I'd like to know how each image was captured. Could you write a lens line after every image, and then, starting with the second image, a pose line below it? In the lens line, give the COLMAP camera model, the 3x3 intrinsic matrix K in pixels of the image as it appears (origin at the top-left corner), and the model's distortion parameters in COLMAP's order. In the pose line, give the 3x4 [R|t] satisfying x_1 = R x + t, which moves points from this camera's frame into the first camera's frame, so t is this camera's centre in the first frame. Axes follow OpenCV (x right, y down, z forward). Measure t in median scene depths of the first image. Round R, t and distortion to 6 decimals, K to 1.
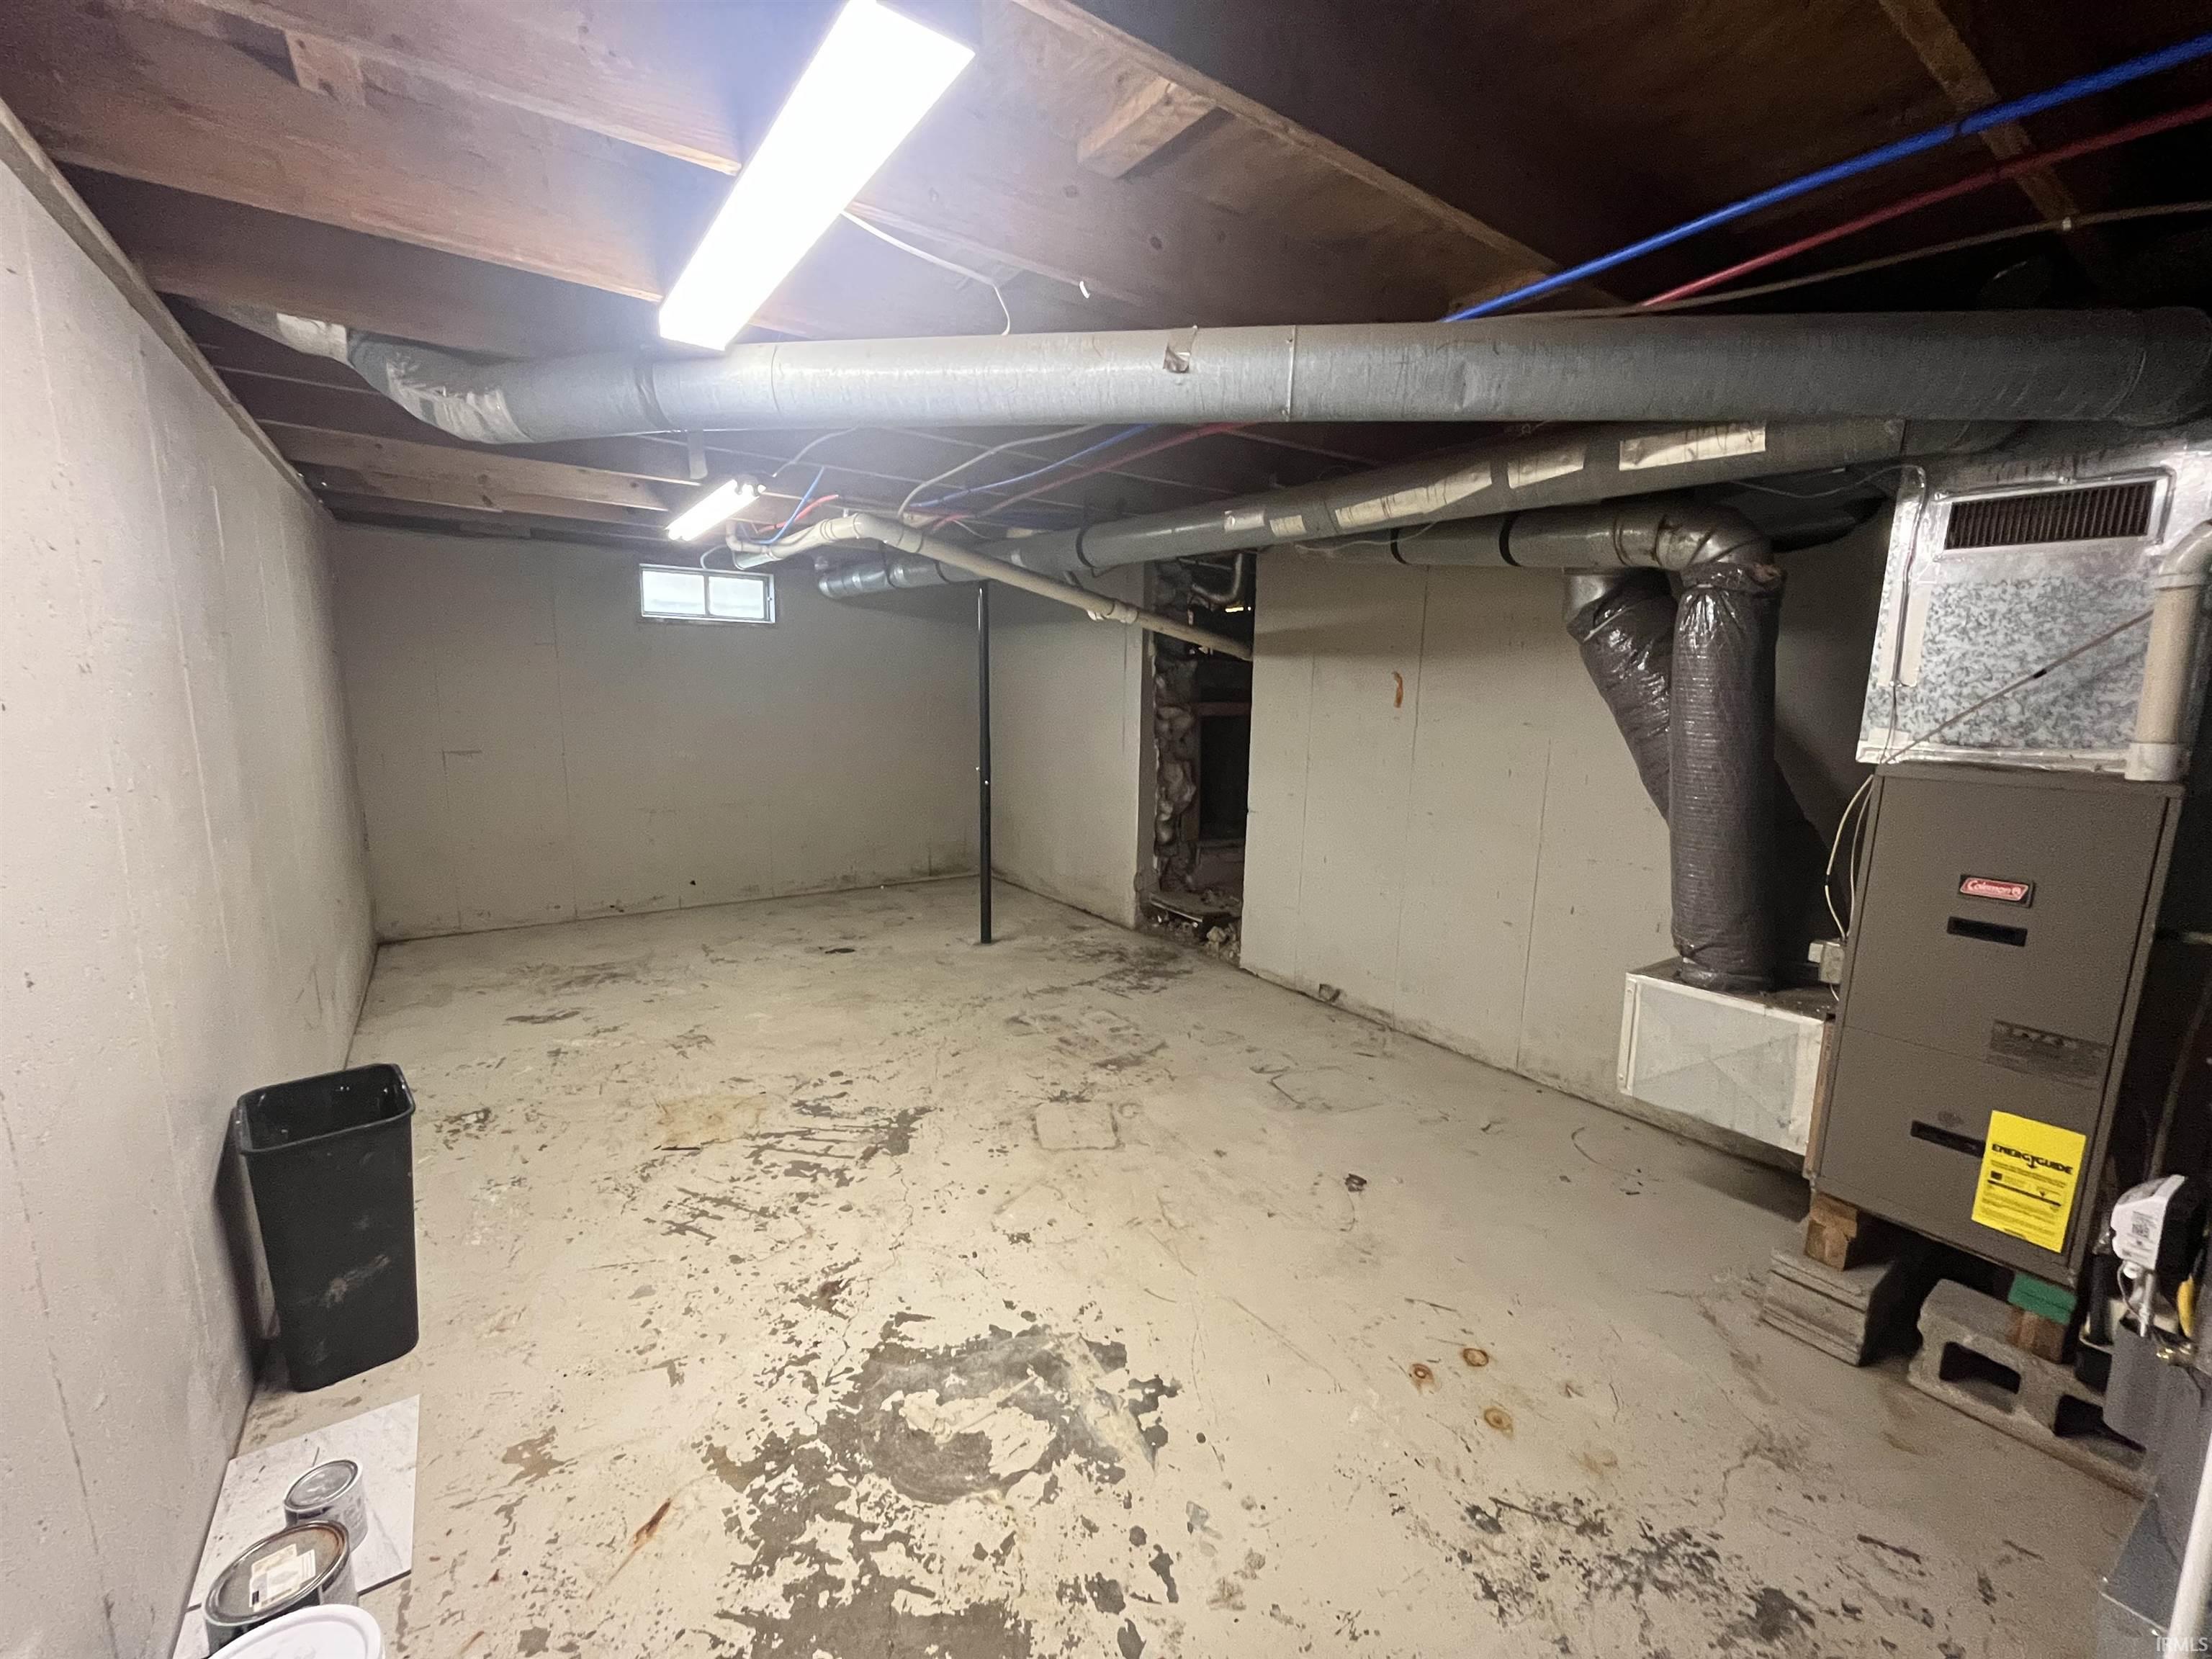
lens RADIAL K [[897.5, 0, 1105.1], [0, 897.5, 826.4], [0, 0, 1]] dist [-0.002567, 0.000539]
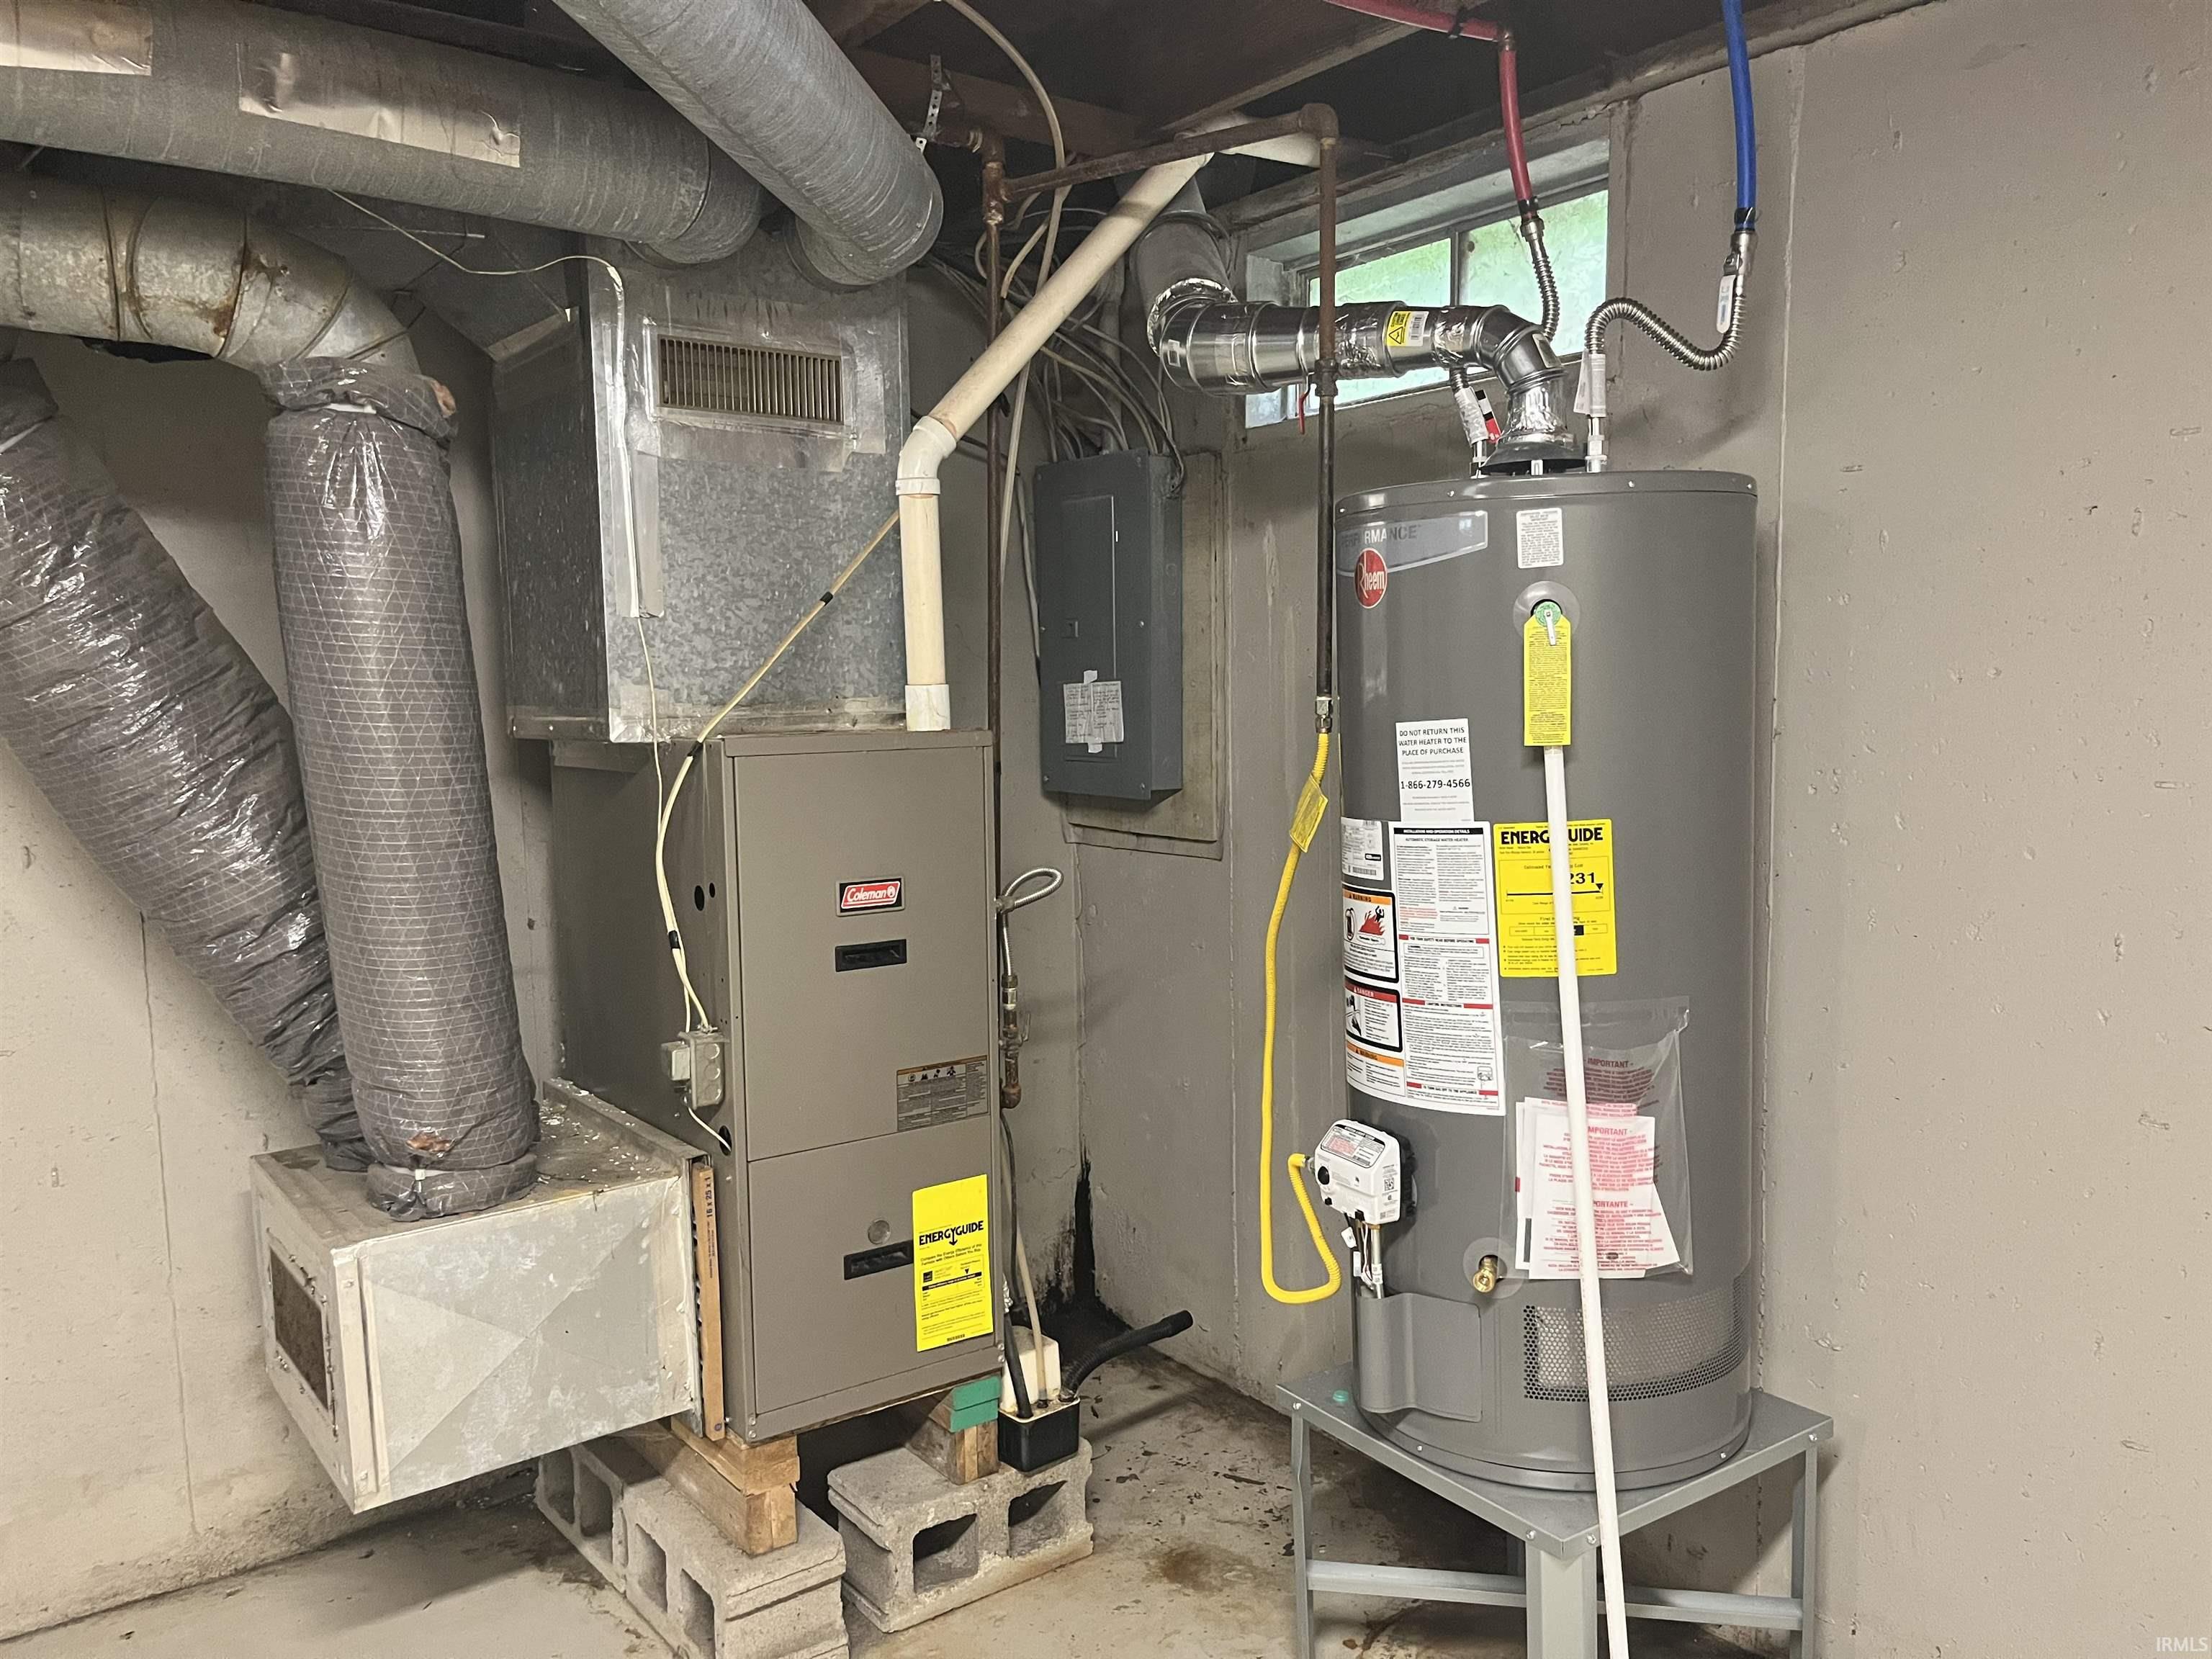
lens RADIAL K [[1681.1, 0, 1108.1], [0, 1681.1, 847.8], [0, 0, 1]] dist [0.048588, -0.057319]
pose [[-0.014400, -0.116677, 0.993066, -0.330951], [0.171906, 0.978092, 0.117410, -0.088569], [-0.985008, 0.172405, 0.005973, 0.762738]]
